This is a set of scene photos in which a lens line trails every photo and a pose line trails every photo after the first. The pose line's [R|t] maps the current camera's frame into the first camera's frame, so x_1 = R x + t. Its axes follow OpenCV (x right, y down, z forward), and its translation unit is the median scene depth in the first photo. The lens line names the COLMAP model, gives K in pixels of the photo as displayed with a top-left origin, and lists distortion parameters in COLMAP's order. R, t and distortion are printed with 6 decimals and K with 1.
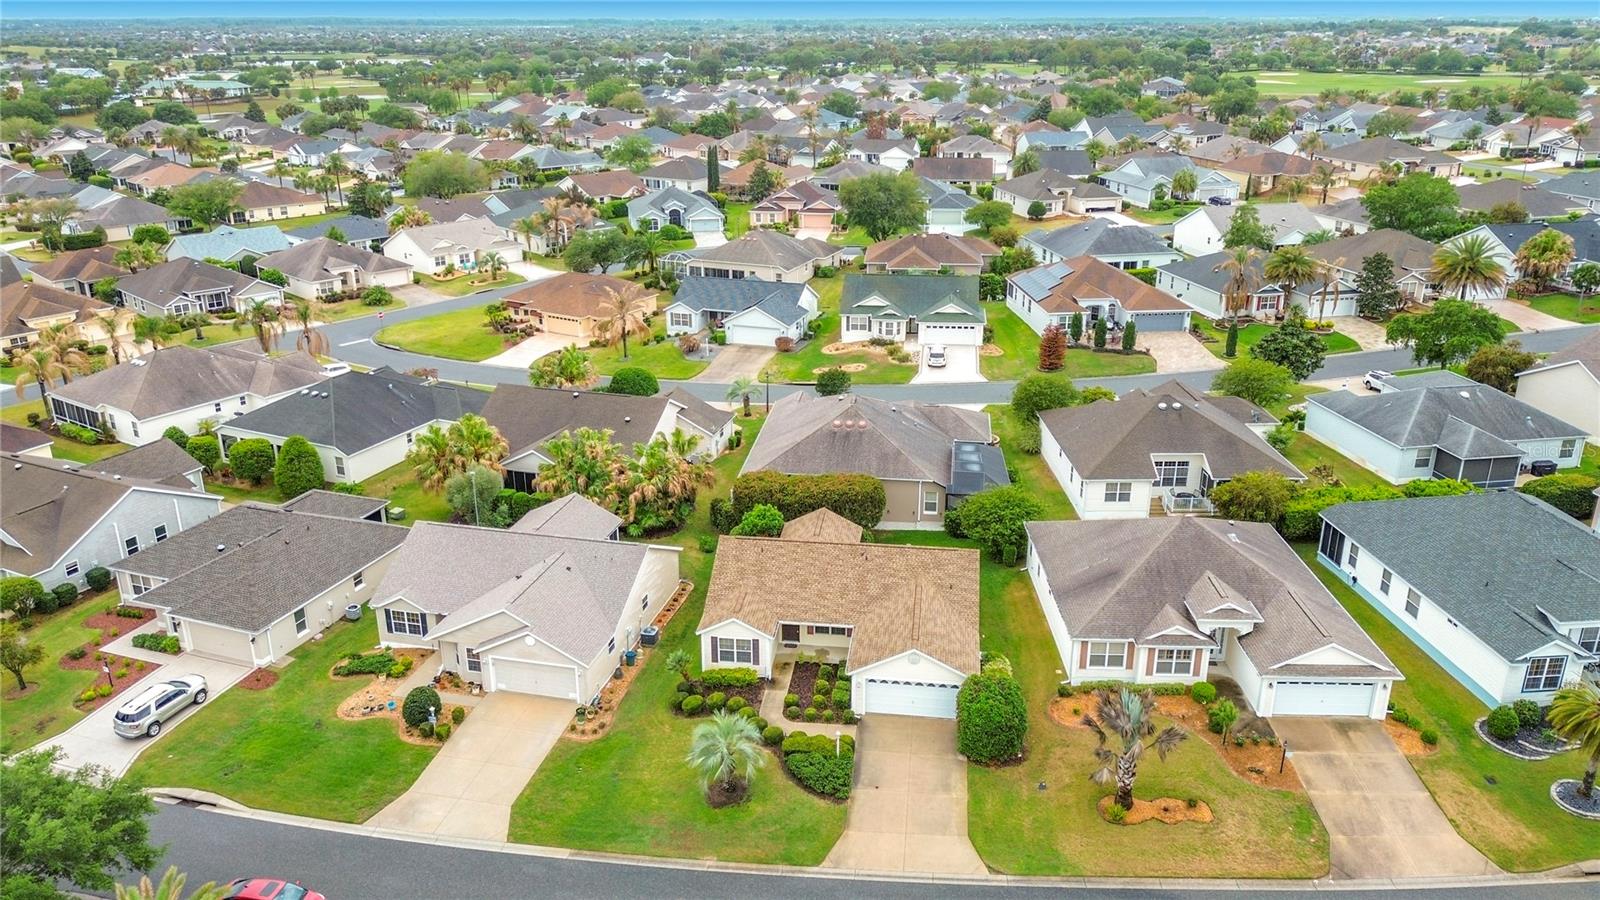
lens RADIAL K [[1131.4, 0, 800.0], [0, 1131.4, 450.0], [0, 0, 1]] dist [0.082148, -0.097130]
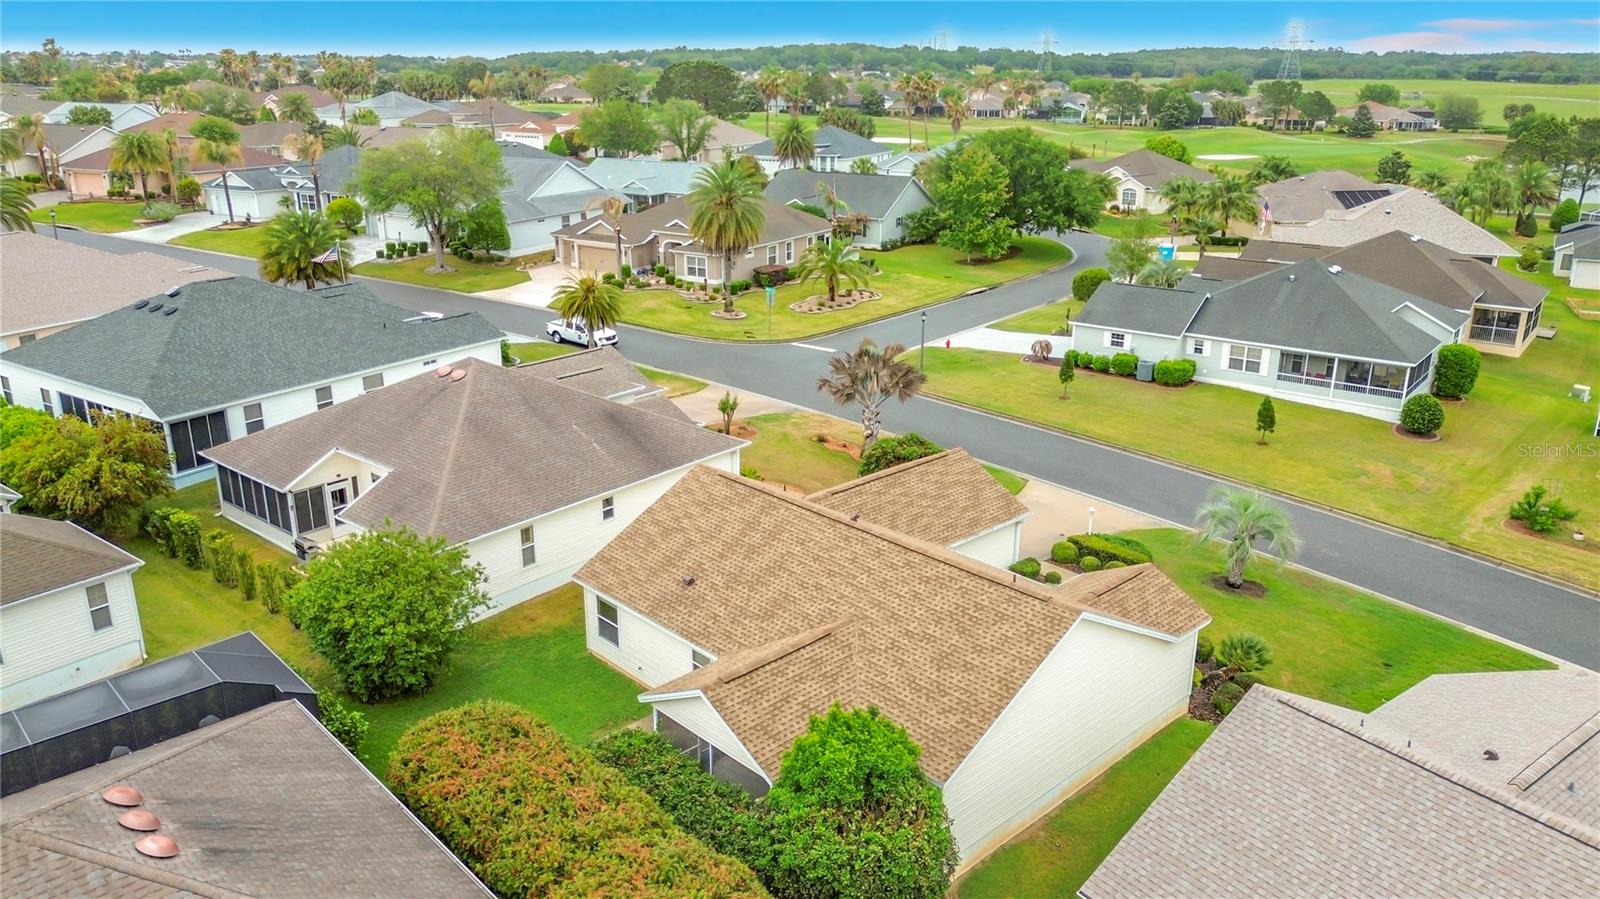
lens RADIAL K [[1151.8, 0, 796.6], [0, 1151.8, 450.1], [0, 0, 1]] dist [0.087609, -0.095077]
pose [[-0.774997, -0.201291, 0.599050, -0.203845], [0.230671, 0.792414, 0.564686, -0.212697], [-0.588362, 0.575814, -0.567687, 1.124677]]
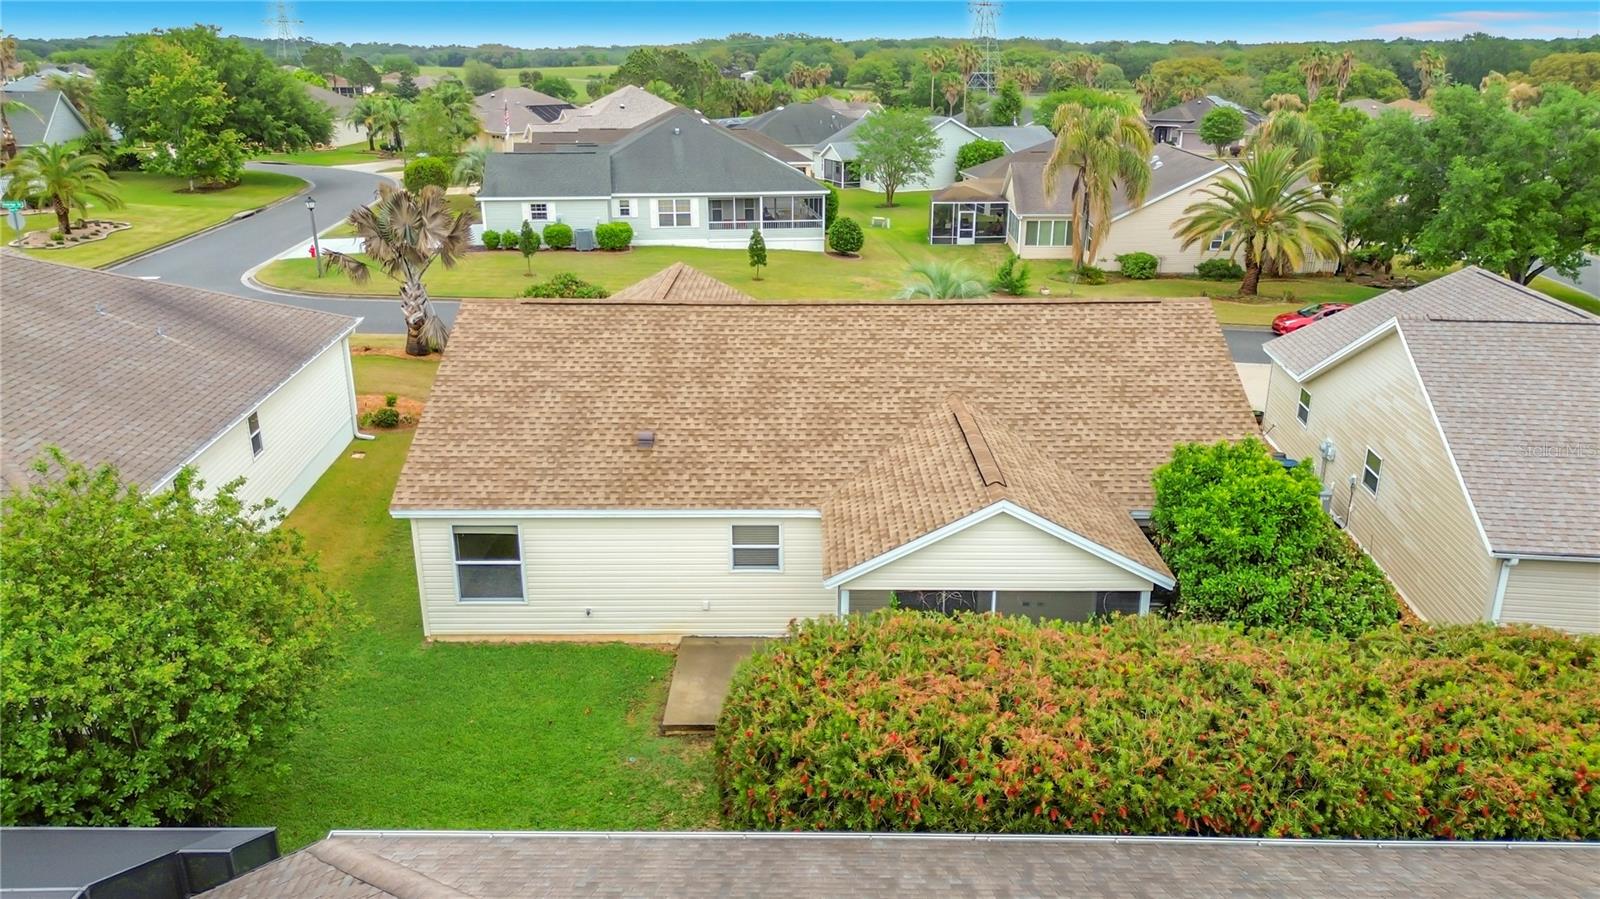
lens RADIAL K [[1131.4, 0, 800.0], [0, 1131.4, 449.5], [0, 0, 1]] dist [0.082148, -0.097130]
pose [[-0.992100, 0.041308, -0.118451, 0.083649], [-0.045295, 0.762577, 0.645309, -0.100039], [0.116985, 0.645577, -0.754682, 1.130797]]
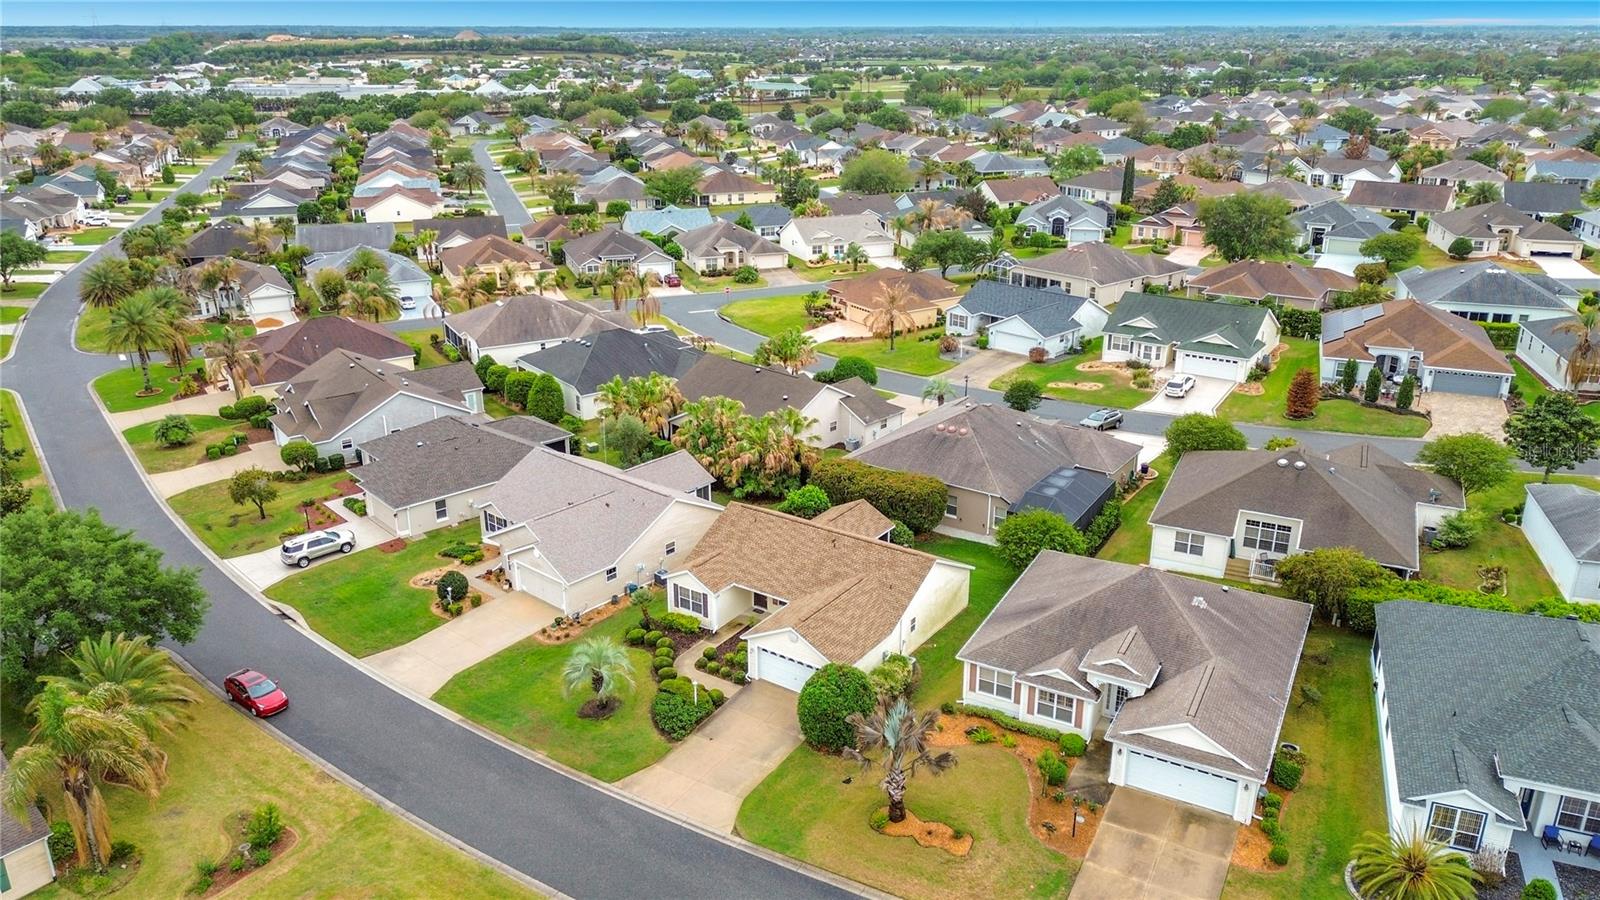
lens RADIAL K [[1117.0, 0, 811.4], [0, 1117.0, 451.4], [0, 0, 1]] dist [0.098849, -0.141655]
pose [[0.893697, 0.160708, -0.418901, 0.398878], [-0.161225, 0.986317, 0.034430, -0.019962], [0.418702, 0.036767, 0.907379, 0.038420]]
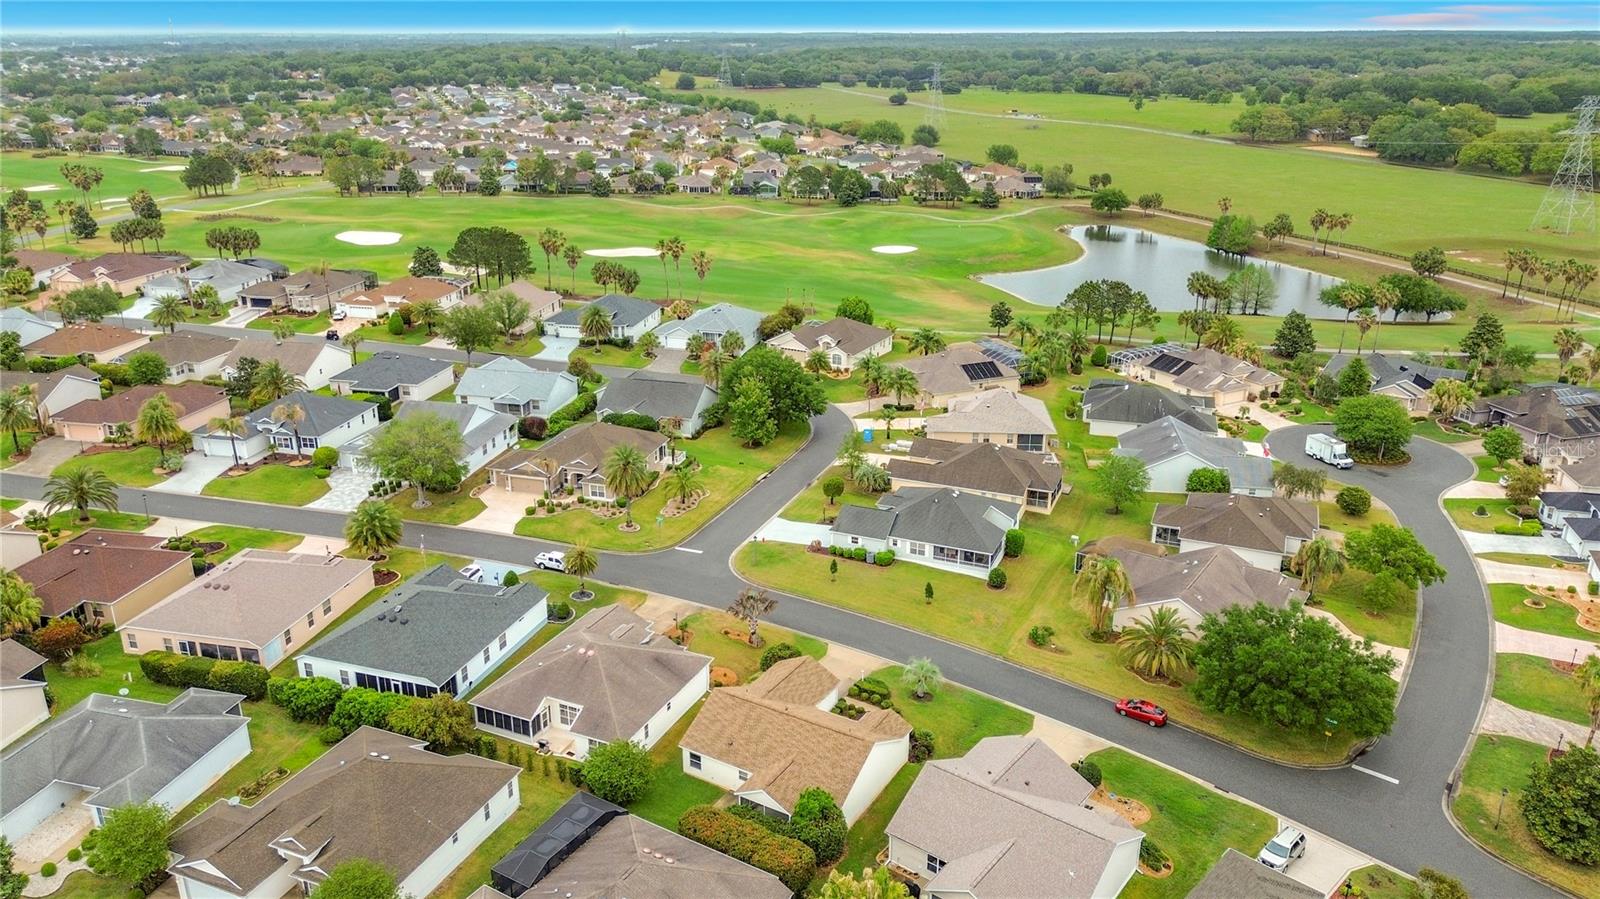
lens RADIAL K [[1151.9, 0, 791.8], [0, 1151.9, 448.3], [0, 0, 1]] dist [0.083780, -0.117346]
pose [[-0.912741, -0.133637, 0.386064, -0.397332], [0.156554, 0.758439, 0.632662, -0.918693], [-0.377353, 0.637896, -0.671337, 1.515752]]
